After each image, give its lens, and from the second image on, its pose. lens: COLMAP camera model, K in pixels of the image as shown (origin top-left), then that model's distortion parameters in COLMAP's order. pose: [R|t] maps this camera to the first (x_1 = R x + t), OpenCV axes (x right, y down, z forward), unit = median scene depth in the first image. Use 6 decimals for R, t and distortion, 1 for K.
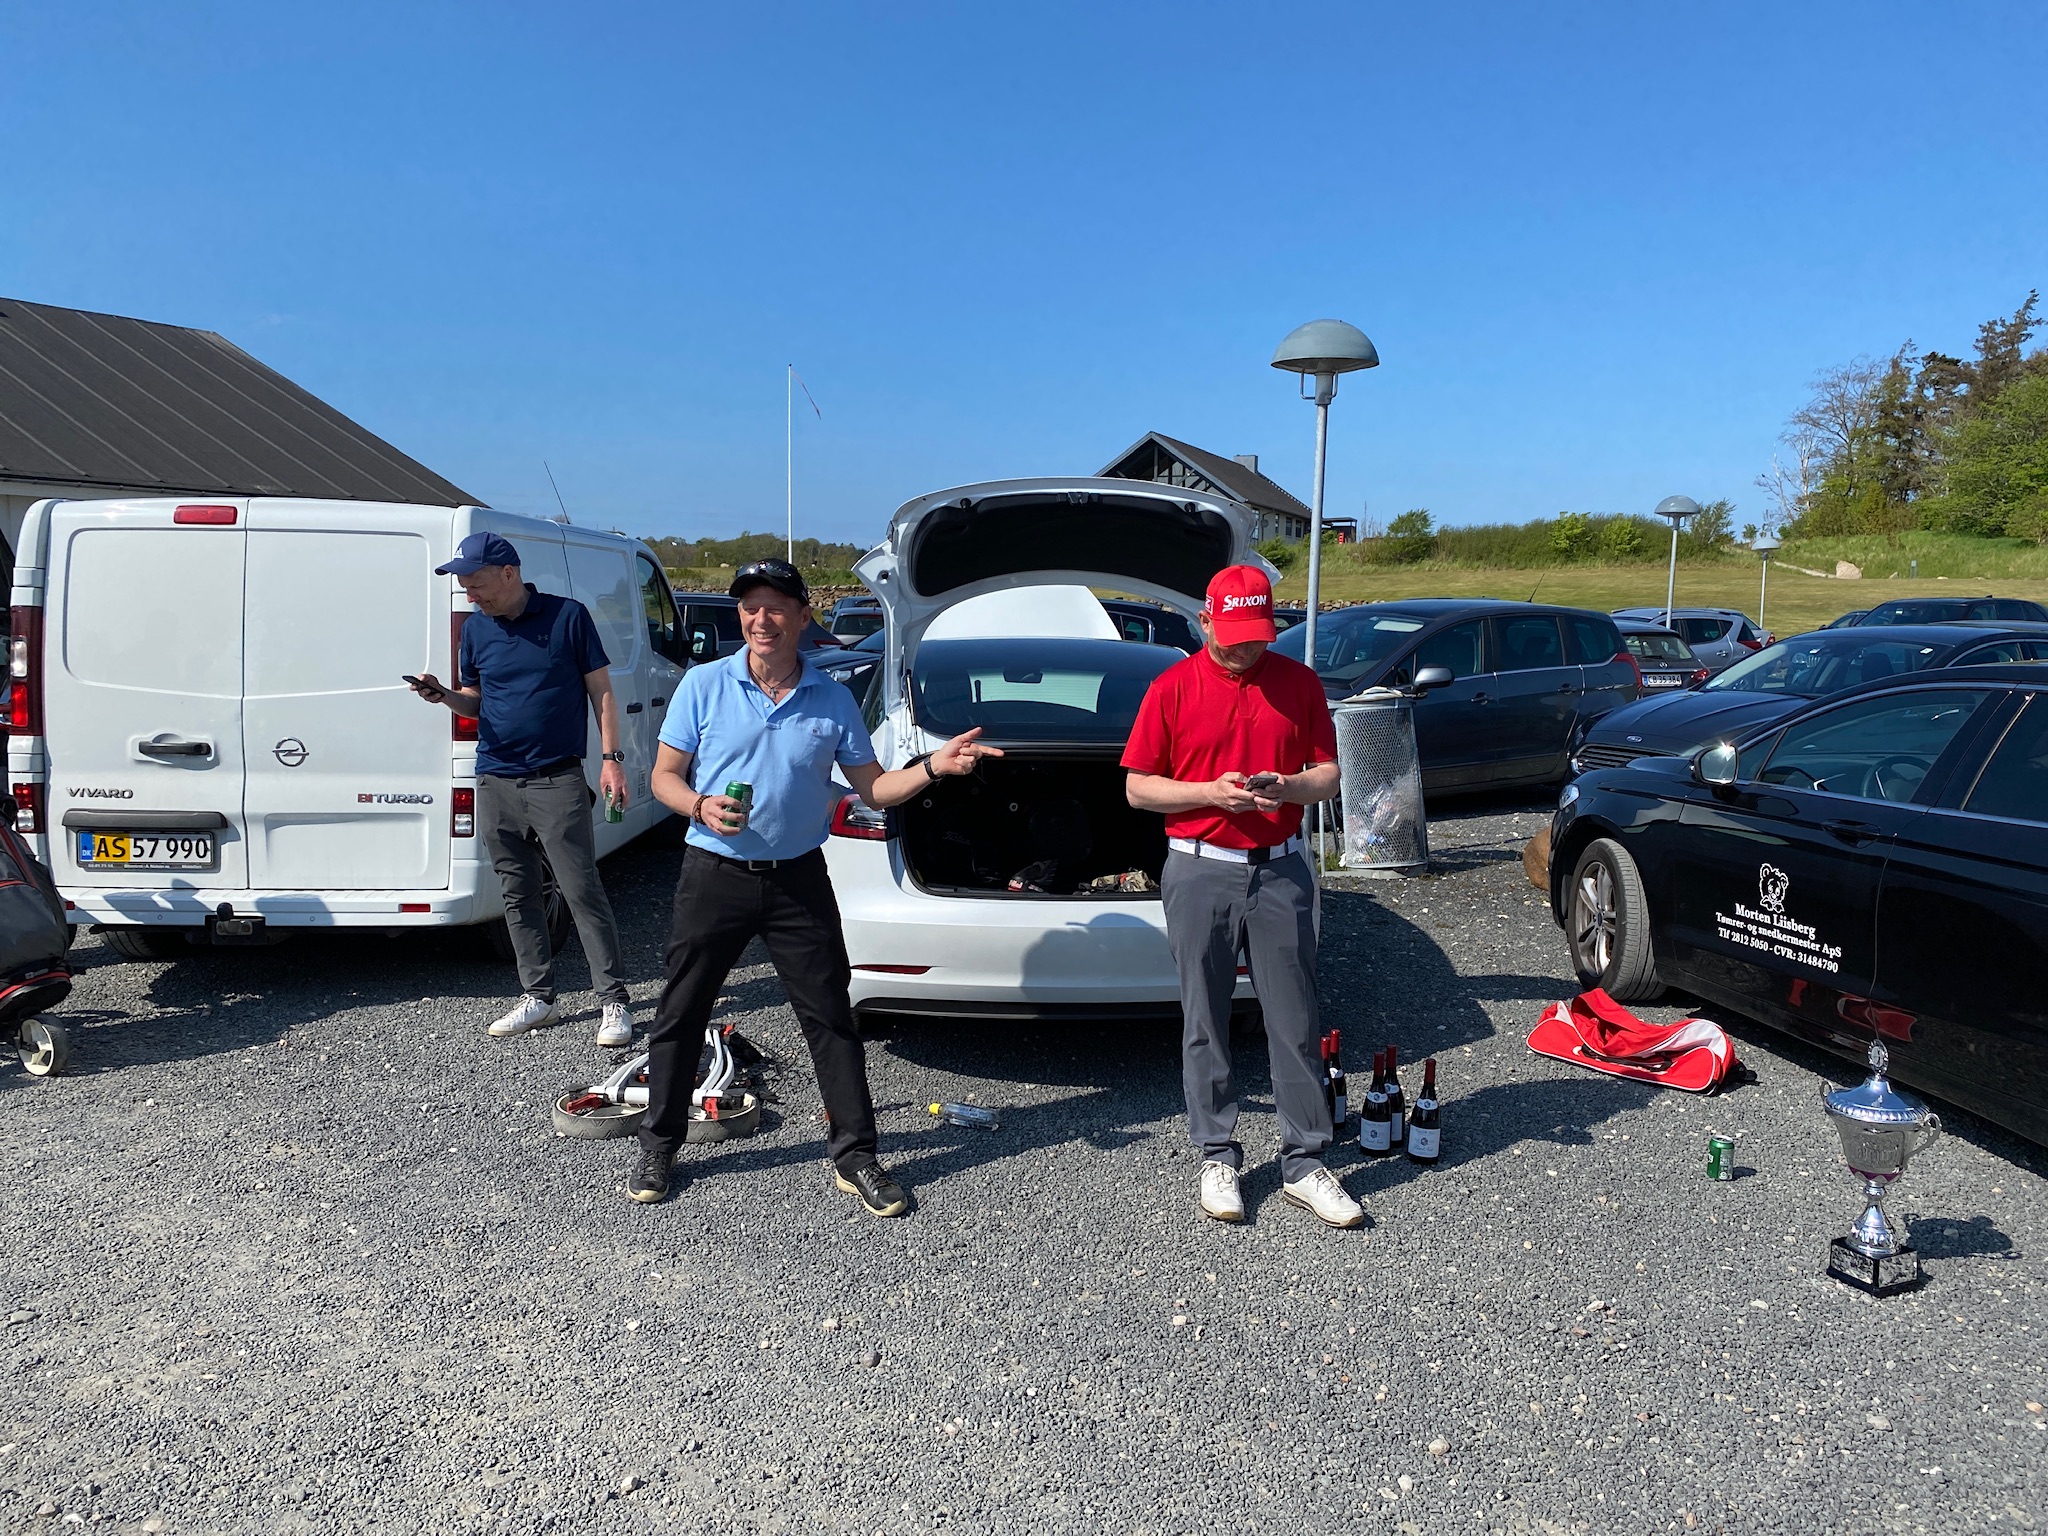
lens RADIAL K [[1548.2, 0, 1027.0], [0, 1548.2, 780.4], [0, 0, 1]] dist [0.003906, 0.003773]
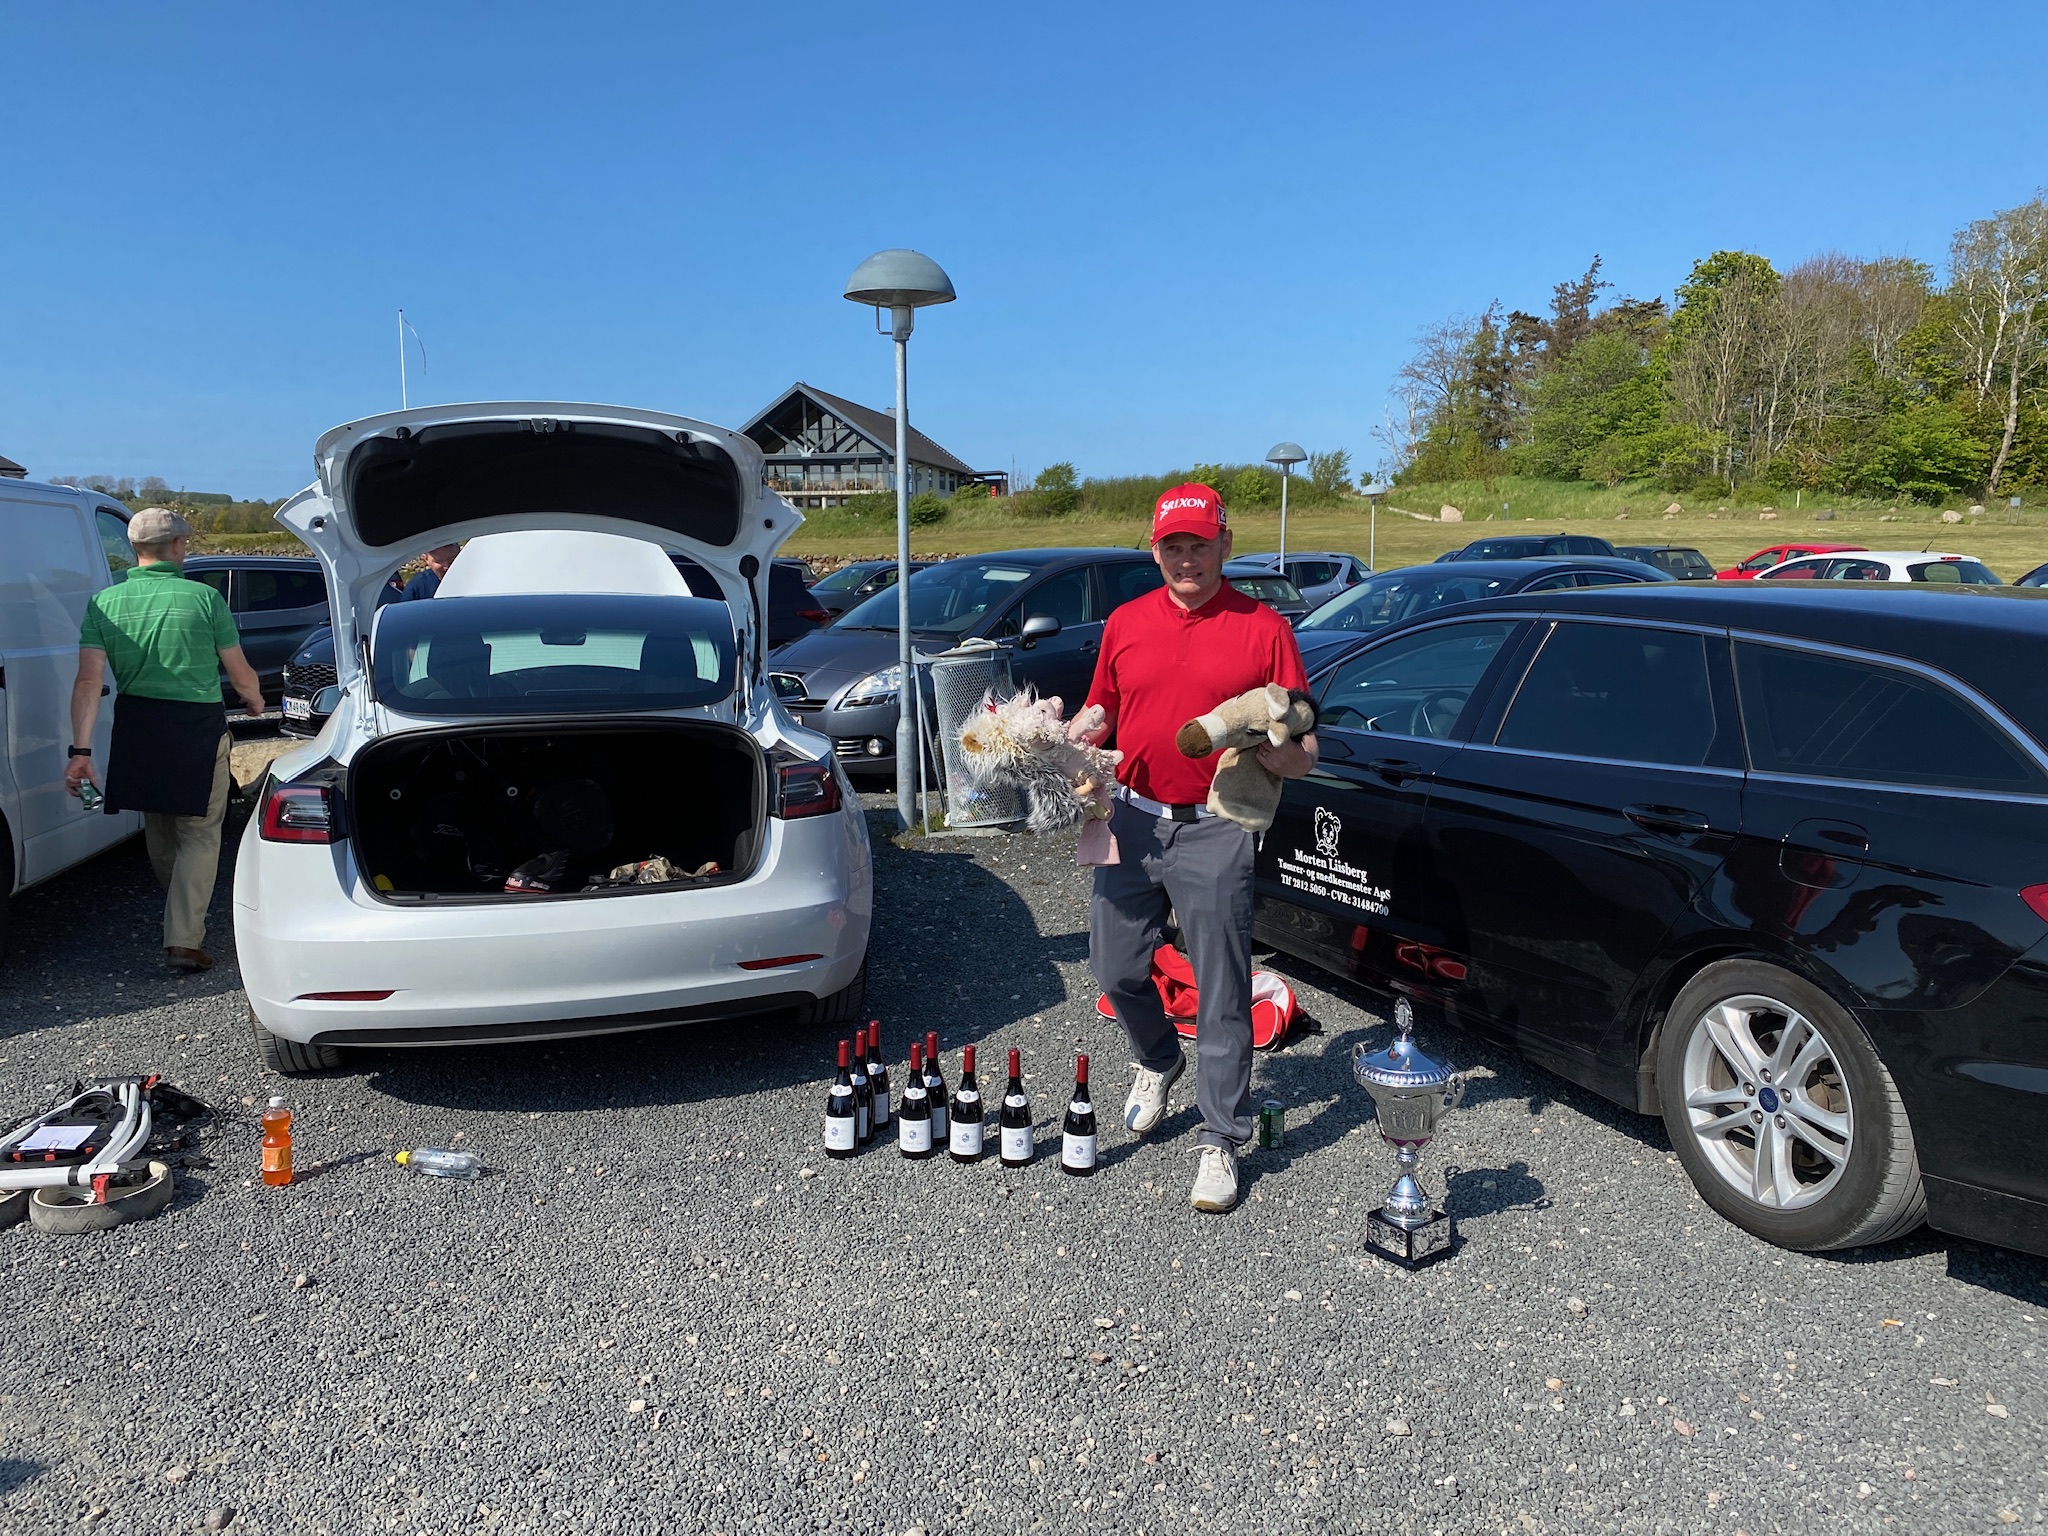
lens RADIAL K [[1556.2, 0, 1036.1], [0, 1556.2, 773.7], [0, 0, 1]] dist [0.031146, -0.047627]
pose [[0.974643, -0.053175, 0.217357, 0.094325], [0.048149, 0.998438, 0.028355, -0.002735], [-0.218526, -0.017170, 0.975680, 0.092100]]
